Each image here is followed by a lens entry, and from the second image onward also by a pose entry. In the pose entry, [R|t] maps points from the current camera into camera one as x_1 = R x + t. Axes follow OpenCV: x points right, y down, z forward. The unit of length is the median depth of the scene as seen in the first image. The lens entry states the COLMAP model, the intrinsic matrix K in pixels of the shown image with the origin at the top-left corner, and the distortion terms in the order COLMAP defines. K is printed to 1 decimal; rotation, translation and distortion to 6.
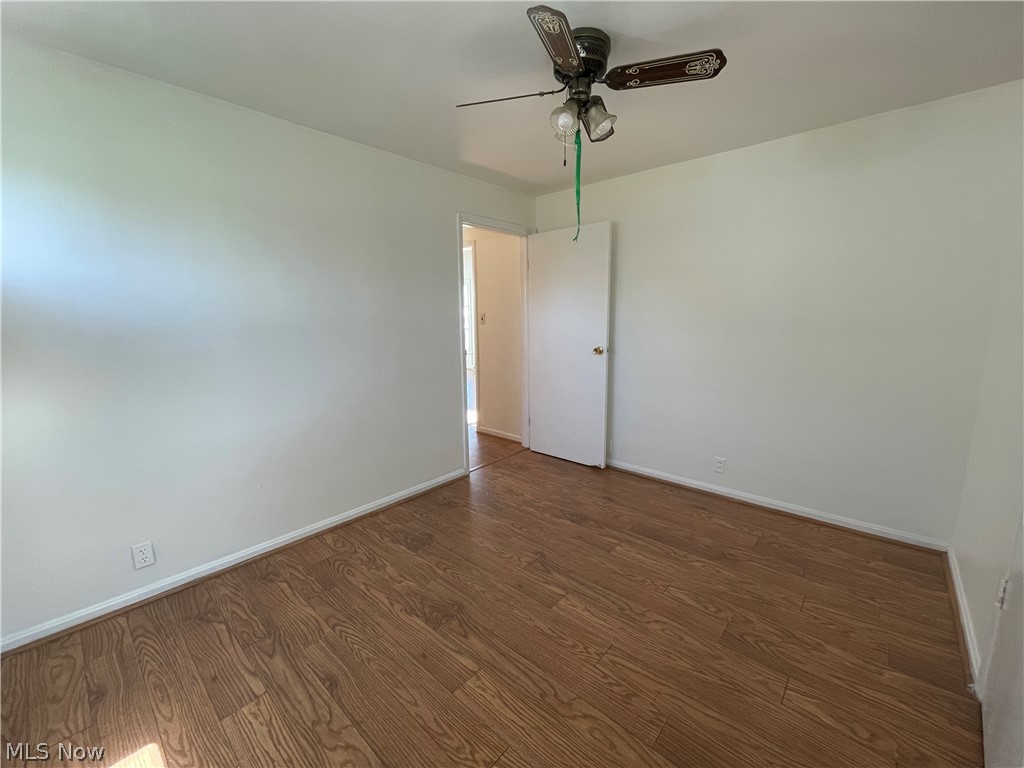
lens RADIAL K [[416.4, 0, 513.9], [0, 416.4, 382.9], [0, 0, 1]] dist [-0.002428, 0.000058]
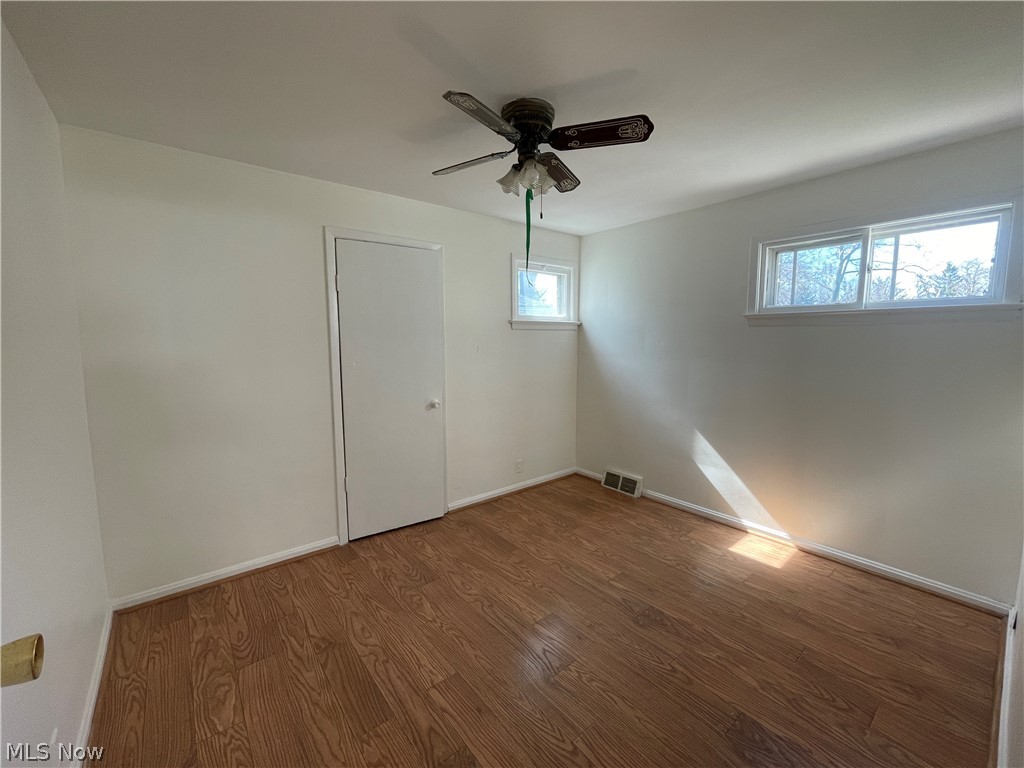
lens RADIAL K [[416.4, 0, 511.7], [0, 416.4, 382.9], [0, 0, 1]] dist [-0.002428, 0.000058]
pose [[-0.986391, -0.005773, 0.164317, 0.015763], [0.038960, 0.962714, 0.267702, -0.348664], [-0.159735, 0.270460, -0.949387, 1.878269]]
